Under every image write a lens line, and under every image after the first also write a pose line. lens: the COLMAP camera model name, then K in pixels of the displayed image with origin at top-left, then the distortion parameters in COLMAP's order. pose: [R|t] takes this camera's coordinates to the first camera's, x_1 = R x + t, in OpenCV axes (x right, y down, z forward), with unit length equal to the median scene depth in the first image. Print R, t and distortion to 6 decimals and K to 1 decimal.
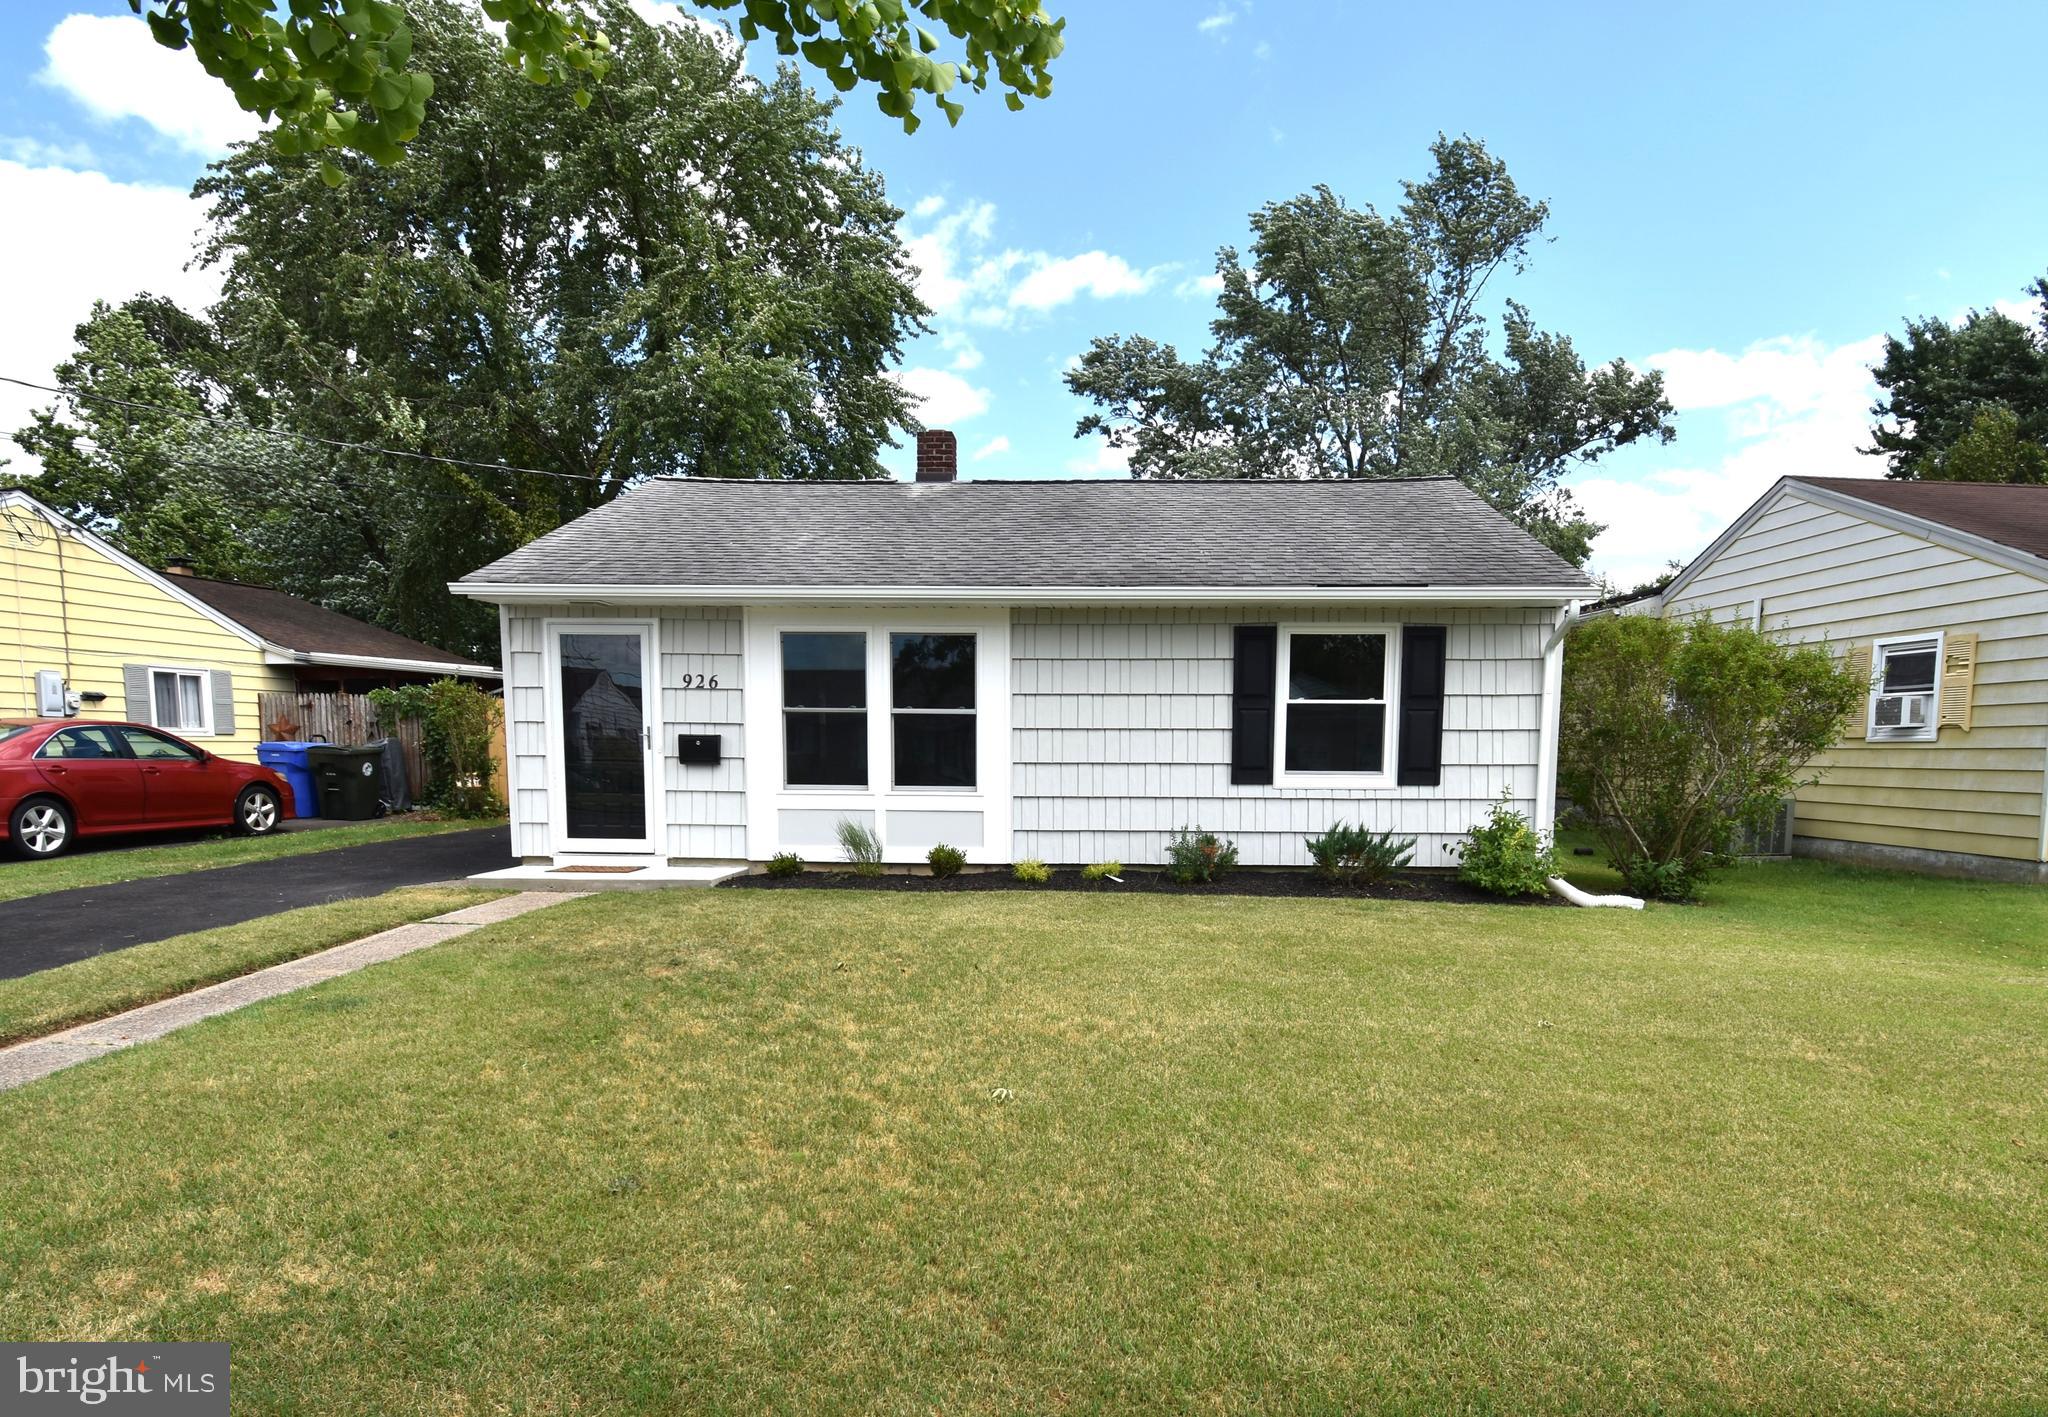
lens RADIAL K [[1251.5, 0, 1023.8], [0, 1251.5, 755.0], [0, 0, 1]] dist [-0.002978, -0.002027]
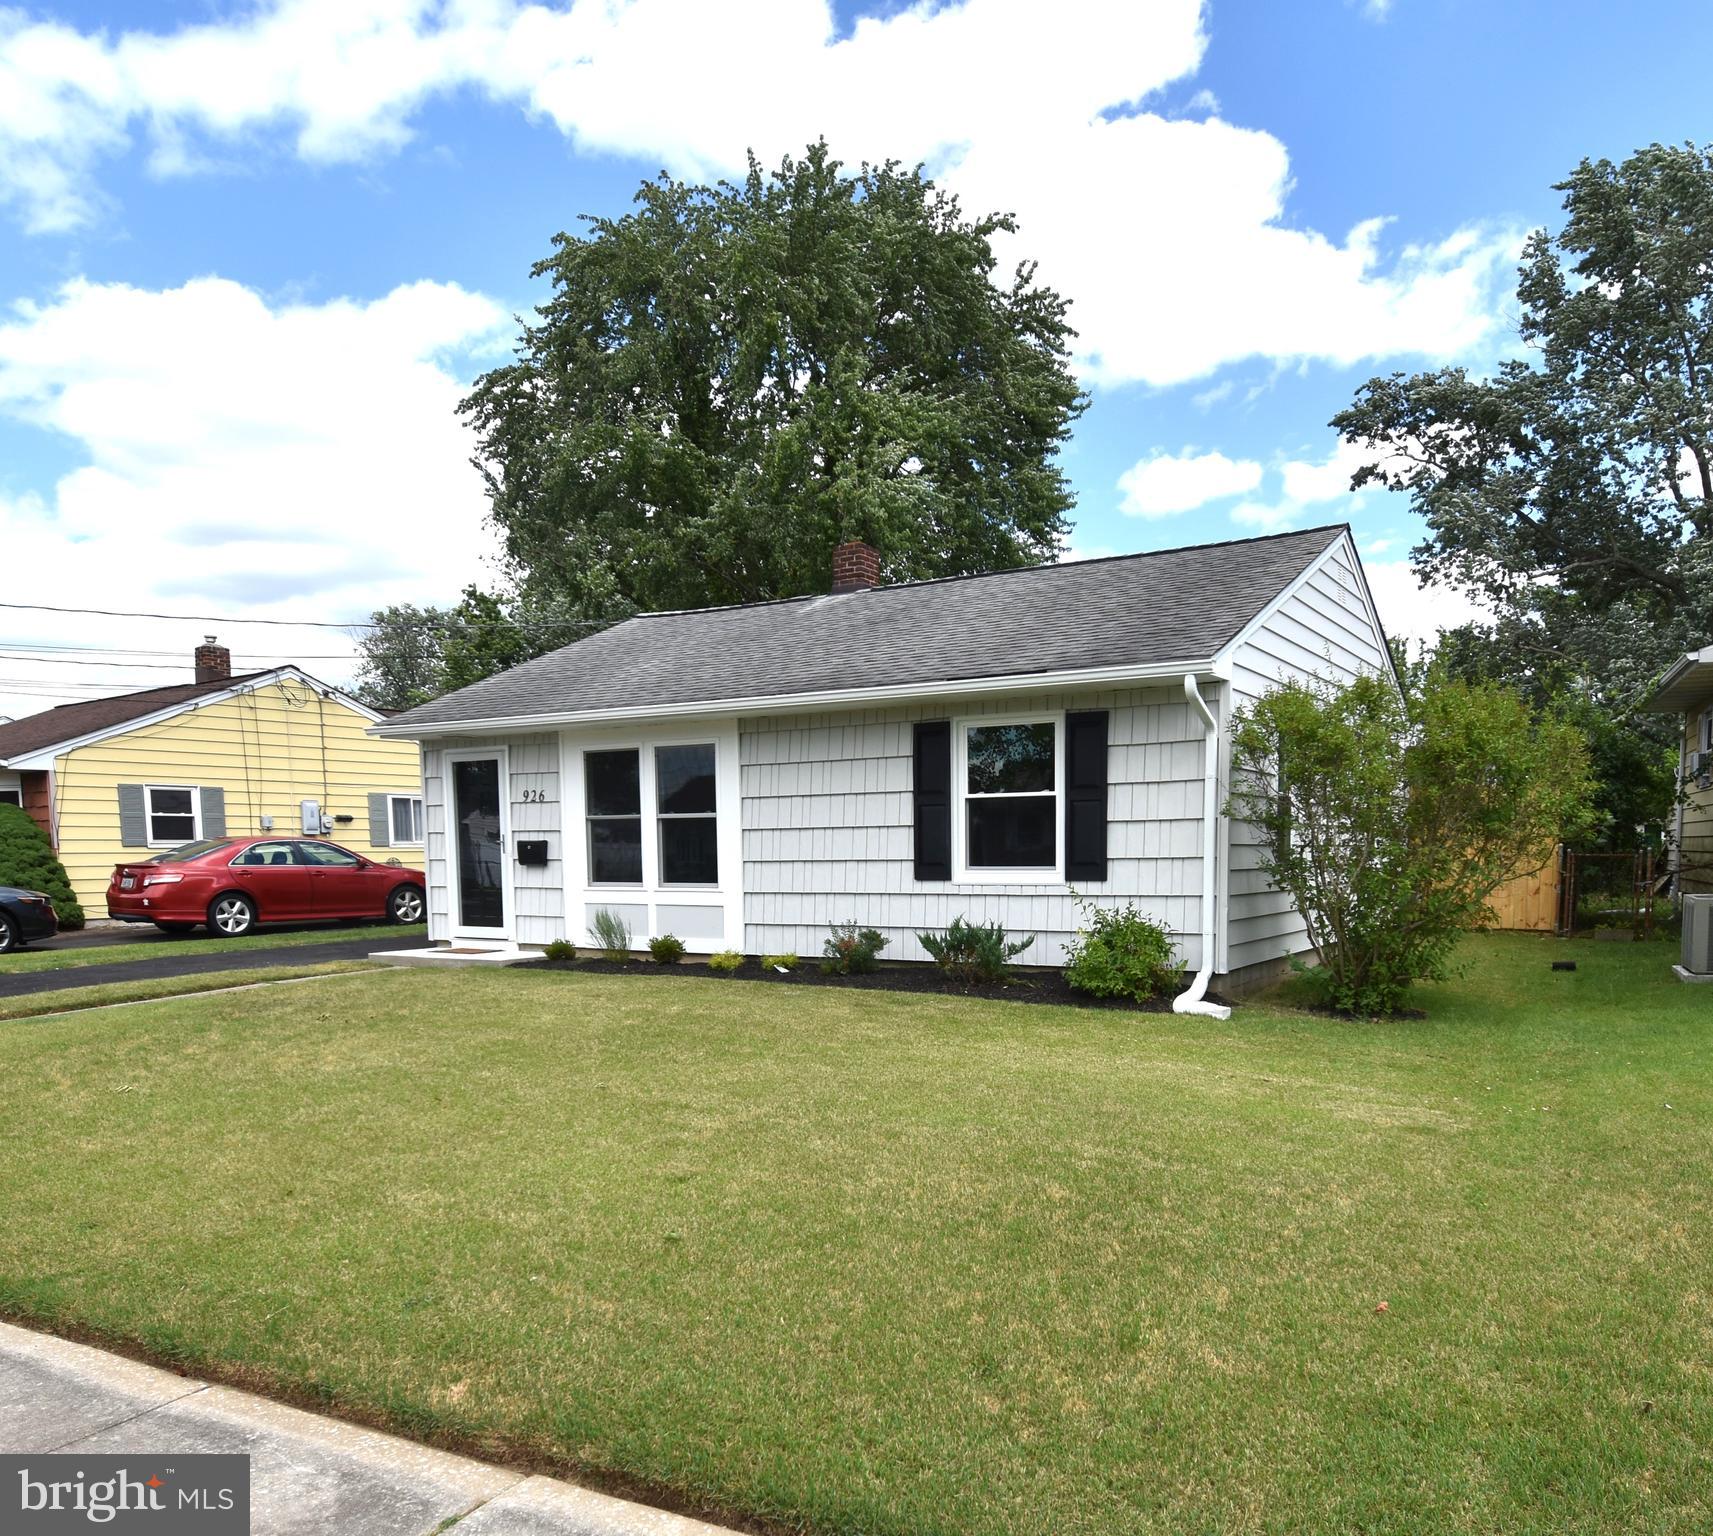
lens RADIAL K [[1367.8, 0, 856.6], [0, 1367.8, 847.0], [0, 0, 1]] dist [-0.004594, -0.002467]
pose [[0.869279, -0.014774, -0.494101, 0.659803], [0.010245, 0.999877, -0.011873, 0.008766], [0.494215, 0.005259, 0.869324, 0.020182]]
